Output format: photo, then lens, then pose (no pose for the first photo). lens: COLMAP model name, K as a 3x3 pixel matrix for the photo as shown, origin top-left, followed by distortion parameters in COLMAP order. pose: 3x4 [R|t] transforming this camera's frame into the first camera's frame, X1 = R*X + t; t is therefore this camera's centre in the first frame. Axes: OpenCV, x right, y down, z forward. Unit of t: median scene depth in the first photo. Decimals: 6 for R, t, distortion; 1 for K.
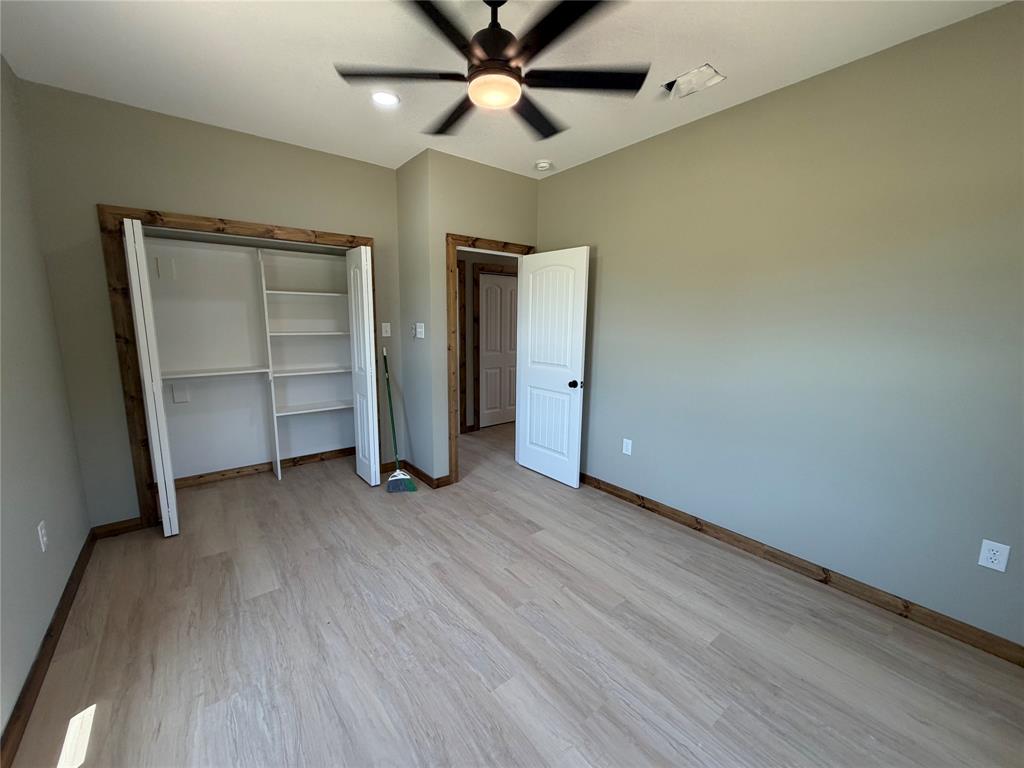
lens RADIAL K [[408.6, 0, 512.0], [0, 408.6, 384.0], [0, 0, 1]] dist [0.000361, 0.000029]
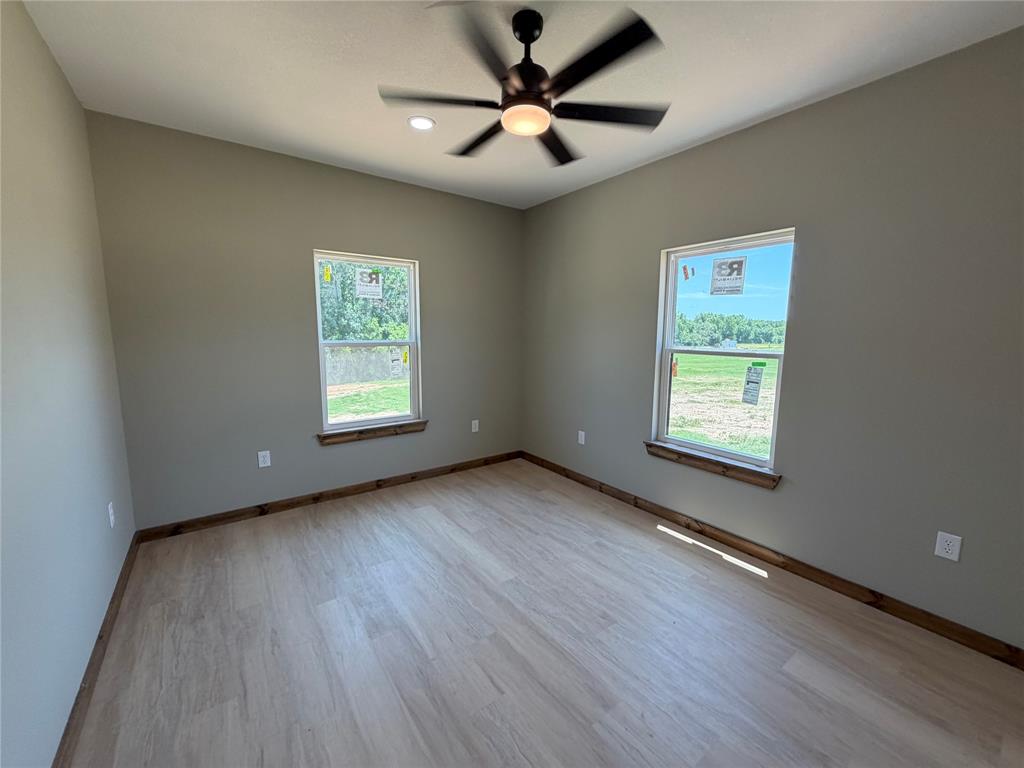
lens RADIAL K [[408.6, 0, 512.0], [0, 408.6, 384.0], [0, 0, 1]] dist [0.000361, 0.000029]
pose [[-0.998883, -0.027509, 0.038422, -0.051320], [-0.015272, 0.957381, 0.288424, -0.285528], [-0.044719, 0.287515, -0.956732, 1.751121]]
